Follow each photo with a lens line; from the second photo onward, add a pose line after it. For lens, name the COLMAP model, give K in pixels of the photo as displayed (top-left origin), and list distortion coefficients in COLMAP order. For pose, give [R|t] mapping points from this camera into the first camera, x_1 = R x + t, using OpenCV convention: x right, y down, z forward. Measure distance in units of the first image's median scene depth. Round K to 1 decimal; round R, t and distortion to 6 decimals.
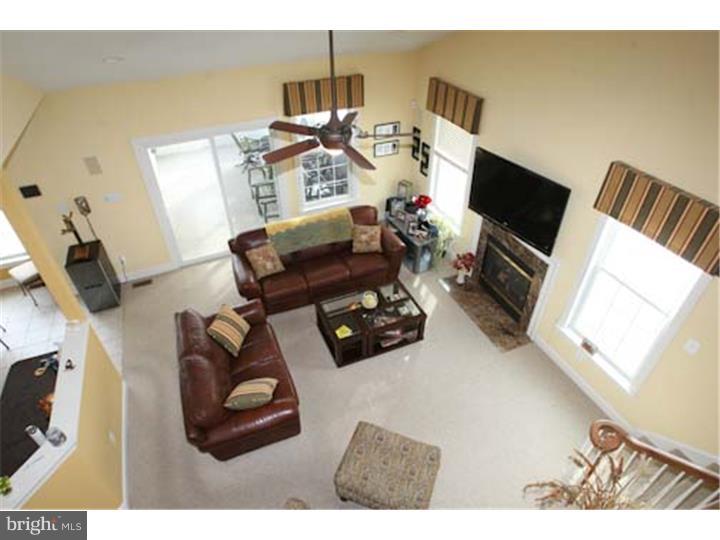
lens RADIAL K [[424.6, 0, 357.2], [0, 424.6, 271.3], [0, 0, 1]] dist [-0.051060, 0.013703]
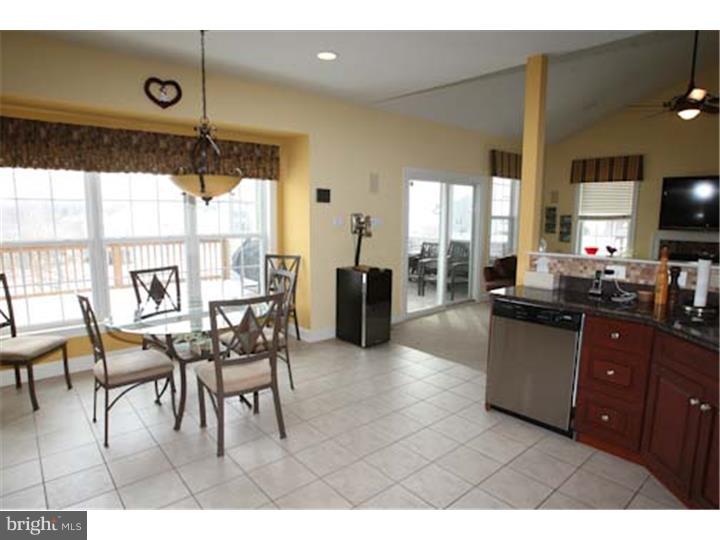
lens RADIAL K [[424.6, 0, 366.4], [0, 424.6, 271.7], [0, 0, 1]] dist [-0.051060, 0.013703]
pose [[0.944717, -0.022427, 0.327119, -0.914161], [0.185772, 0.858691, -0.477638, 0.364699], [-0.270183, 0.512002, 0.815386, 0.283190]]
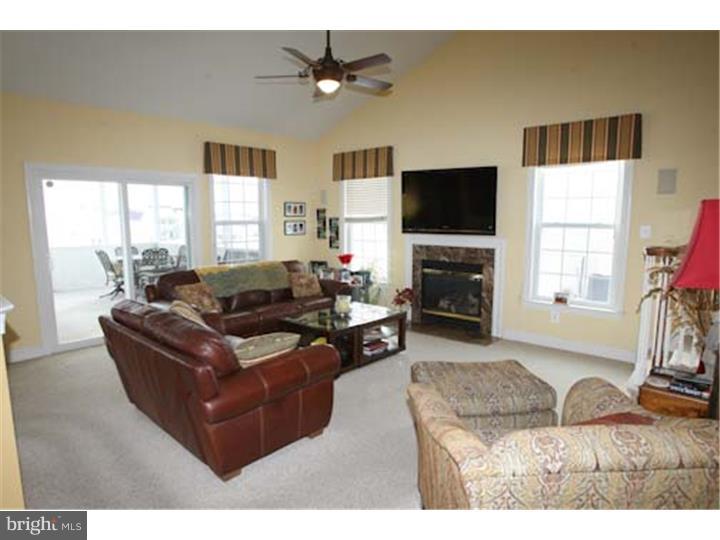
lens RADIAL K [[424.6, 0, 355.4], [0, 424.6, 271.6], [0, 0, 1]] dist [-0.051060, 0.013703]
pose [[0.907756, -0.042555, 0.417335, -0.280442], [0.253395, 0.848464, -0.464650, 0.380744], [-0.334320, 0.527540, 0.780981, 0.244746]]
